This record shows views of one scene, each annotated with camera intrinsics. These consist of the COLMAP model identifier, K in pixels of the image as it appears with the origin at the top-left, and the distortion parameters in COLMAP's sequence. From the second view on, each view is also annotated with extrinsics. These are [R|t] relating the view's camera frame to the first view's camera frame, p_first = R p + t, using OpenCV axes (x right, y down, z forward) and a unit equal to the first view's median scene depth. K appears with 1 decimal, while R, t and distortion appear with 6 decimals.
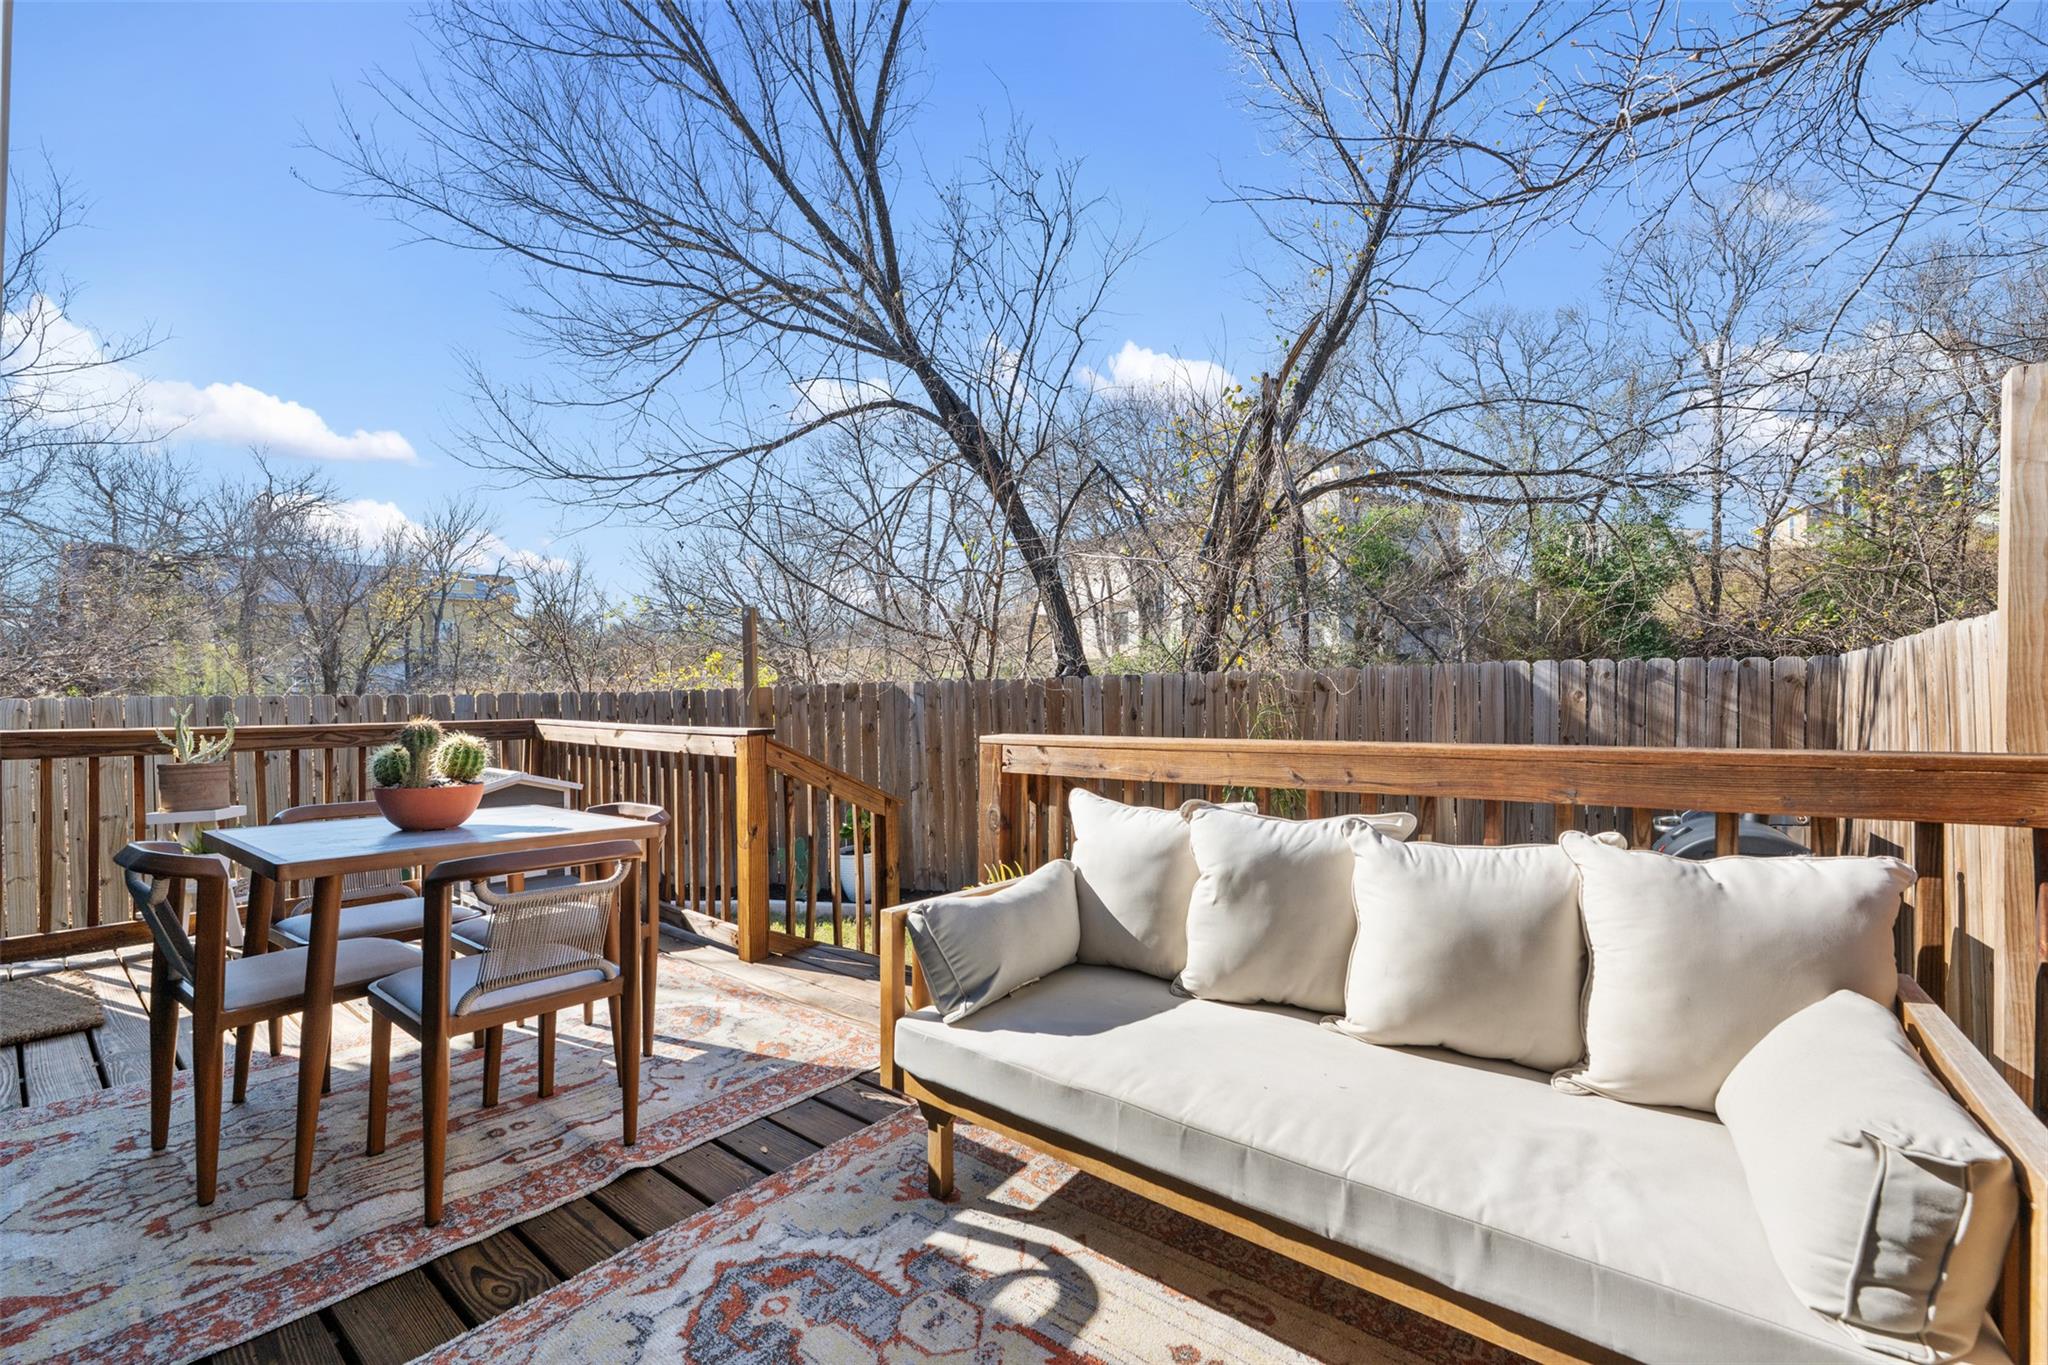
lens RADIAL K [[828.9, 0, 1020.2], [0, 828.9, 711.4], [0, 0, 1]] dist [-0.000842, -0.000103]
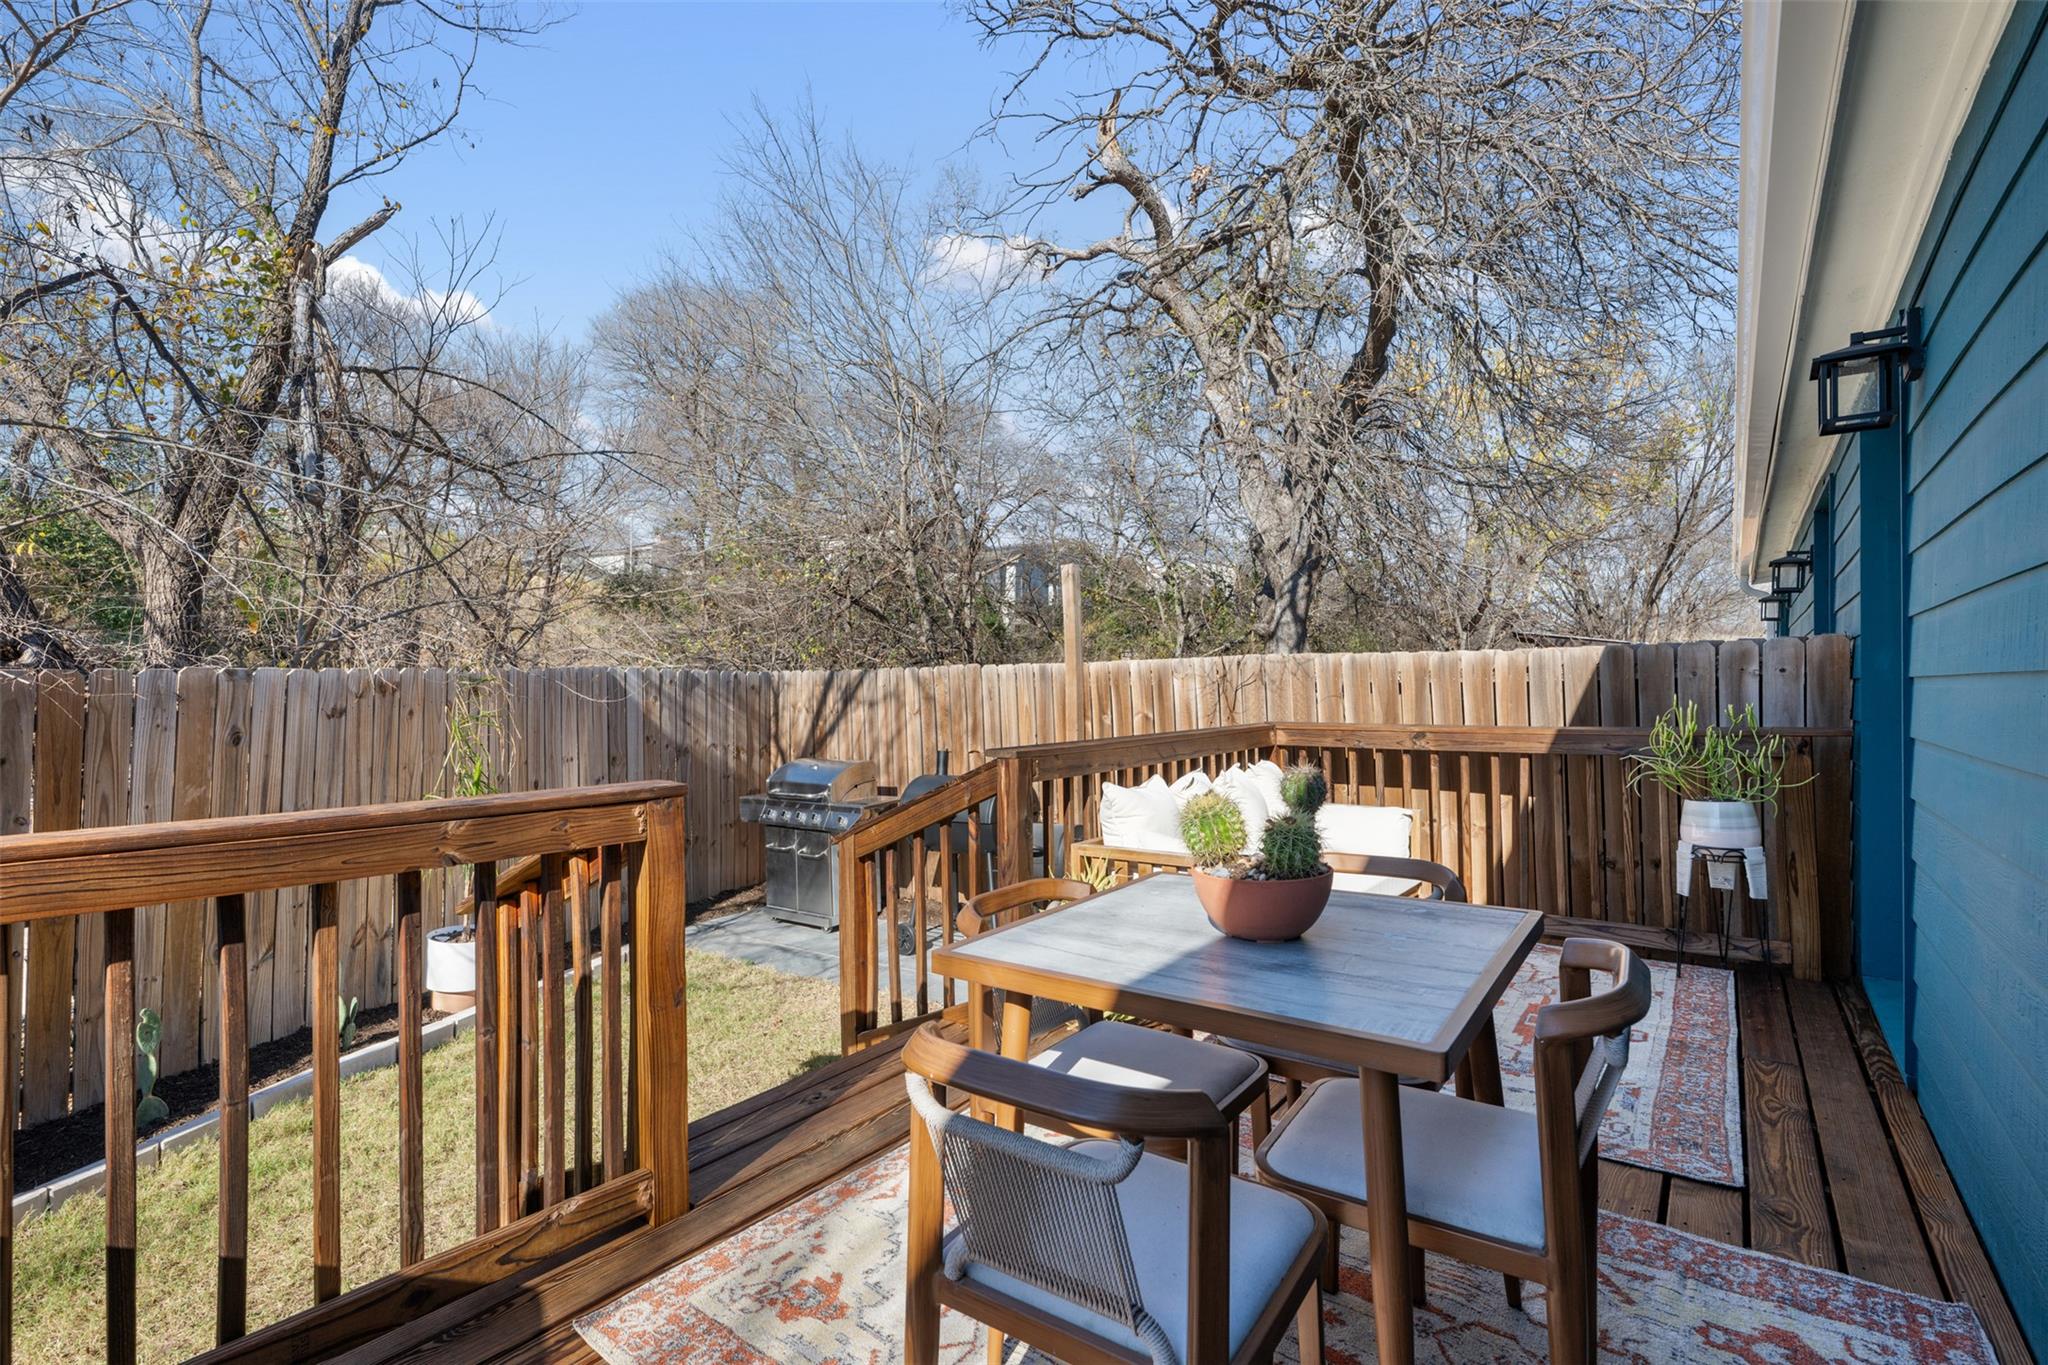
lens RADIAL K [[935.9, 0, 1024.0], [0, 935.9, 682.5], [0, 0, 1]] dist [-0.001599, -0.000084]
pose [[-0.021121, 0.009319, 0.999734, -1.145006], [0.015781, 0.999835, -0.008987, -0.043441], [-0.999652, 0.015587, -0.021264, 0.942214]]
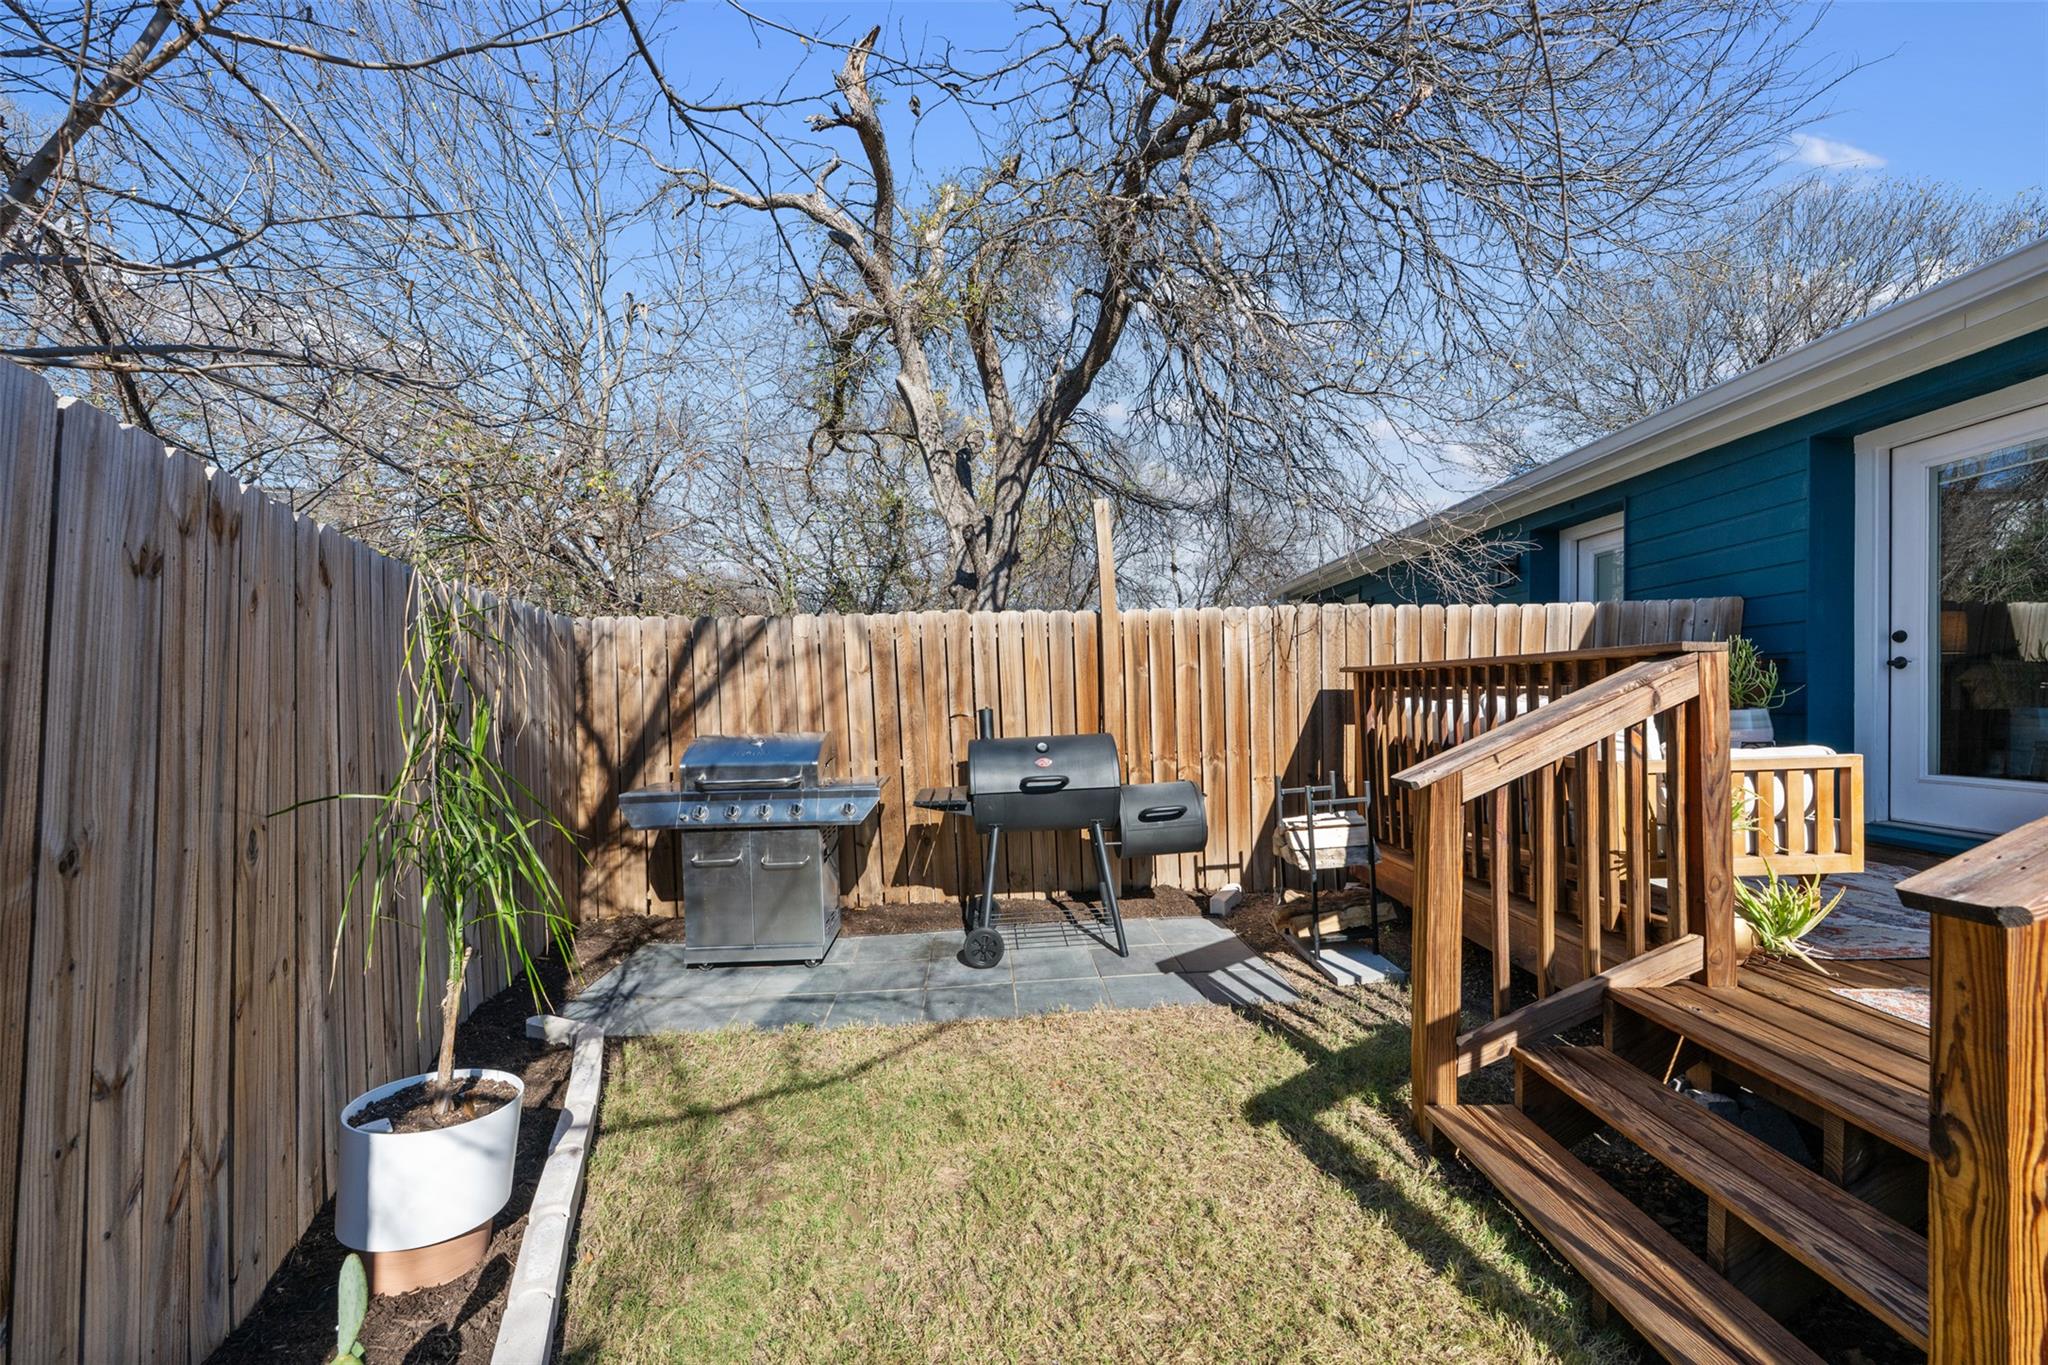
lens RADIAL K [[835.3, 0, 1026.6], [0, 835.3, 702.2], [0, 0, 1]] dist [0.000062, -0.000096]
pose [[-0.623075, 0.008677, 0.782114, -0.259474], [0.024584, 0.999662, 0.008494, 0.063956], [-0.781775, 0.024520, -0.623078, 1.958737]]
